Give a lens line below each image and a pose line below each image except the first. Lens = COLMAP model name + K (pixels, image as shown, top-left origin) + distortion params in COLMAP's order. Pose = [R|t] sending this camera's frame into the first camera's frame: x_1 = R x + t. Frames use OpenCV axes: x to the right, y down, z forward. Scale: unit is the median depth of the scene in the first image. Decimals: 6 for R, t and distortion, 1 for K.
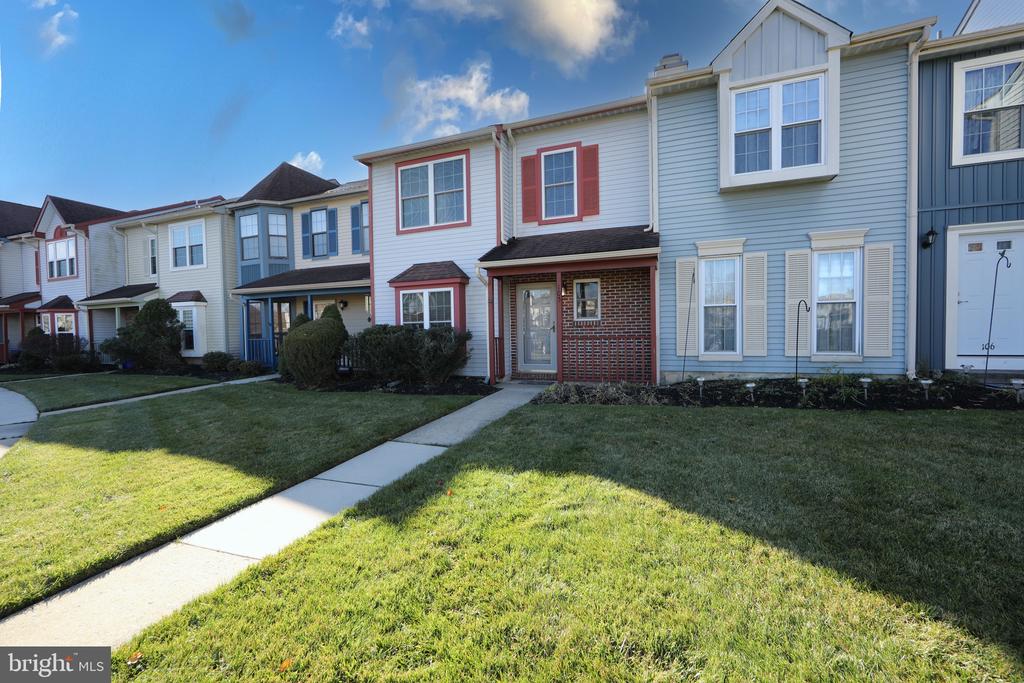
lens RADIAL K [[408.3, 0, 514.0], [0, 408.3, 342.1], [0, 0, 1]] dist [-0.001447, -0.000301]
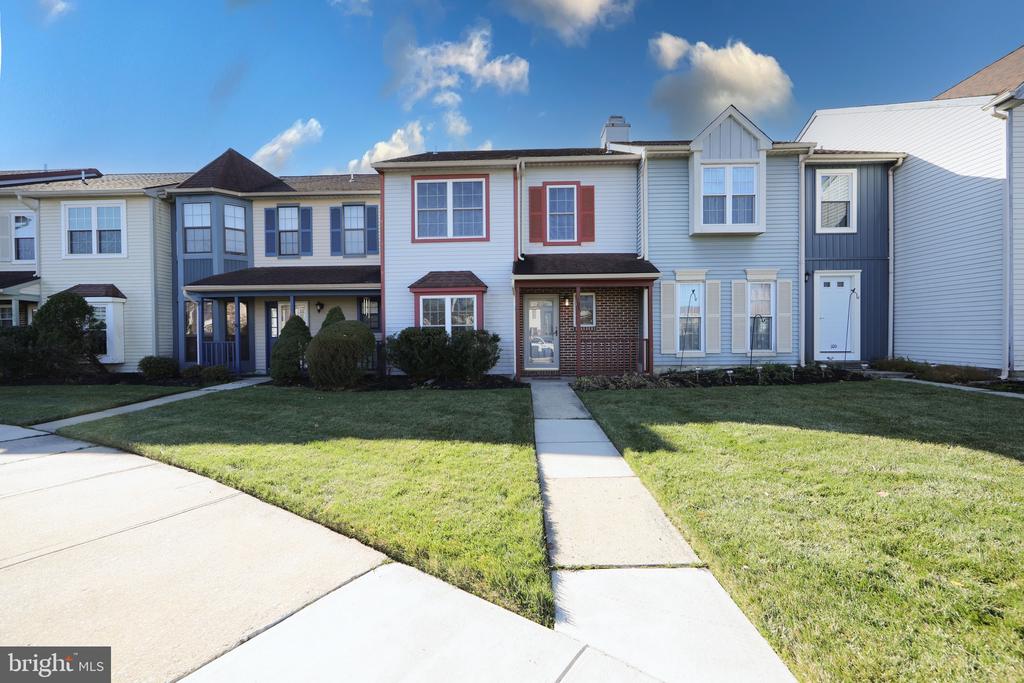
lens RADIAL K [[401.6, 0, 514.5], [0, 401.6, 342.5], [0, 0, 1]] dist [-0.001697, 0.000194]
pose [[0.946266, 0.004397, 0.323359, -0.396470], [0.001956, 0.999811, -0.019320, 0.017232], [-0.323383, 0.018915, 0.946079, -0.070577]]
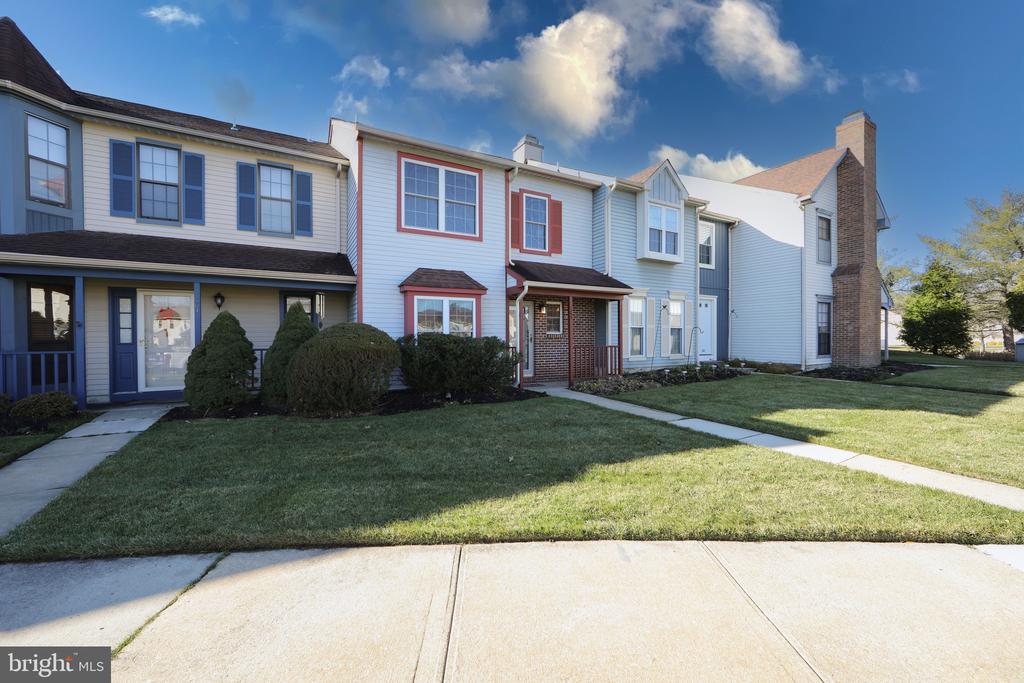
lens RADIAL K [[401.6, 0, 514.5], [0, 401.6, 342.5], [0, 0, 1]] dist [-0.001697, 0.000194]
pose [[0.646241, 0.007487, 0.763097, -0.839279], [0.013437, 0.999685, -0.021188, -0.000236], [-0.763015, 0.023946, 0.645937, 0.268162]]
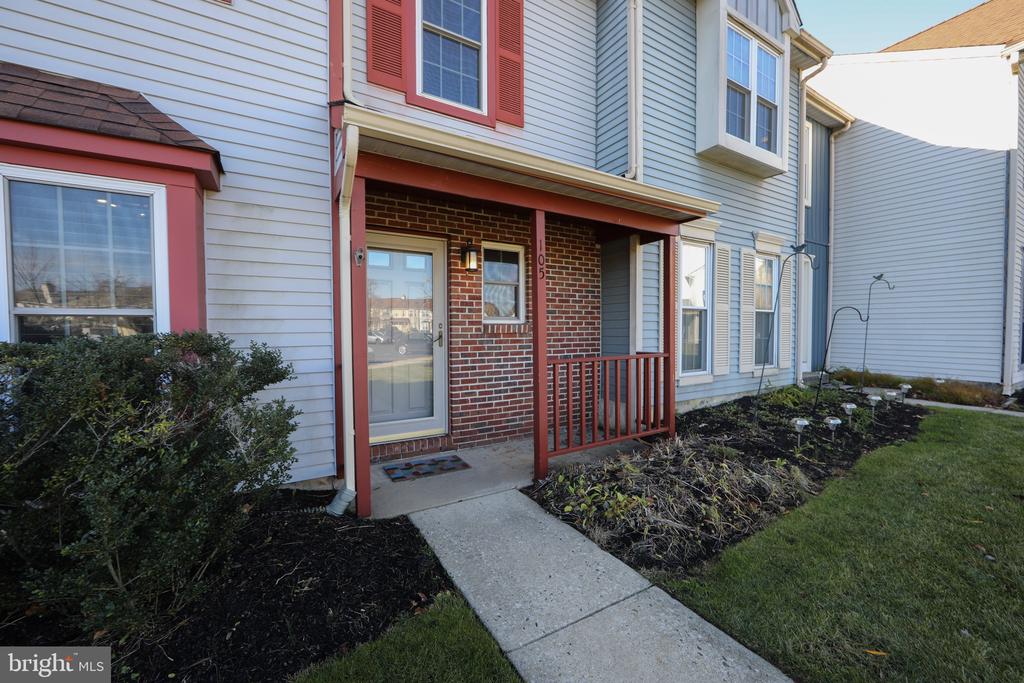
lens RADIAL K [[401.6, 0, 514.5], [0, 401.6, 342.5], [0, 0, 1]] dist [-0.001697, 0.000194]
pose [[0.623293, -0.009696, 0.781928, -0.207661], [0.015879, 0.999874, -0.000259, -0.027060], [-0.781827, 0.012578, 0.623369, 0.646088]]
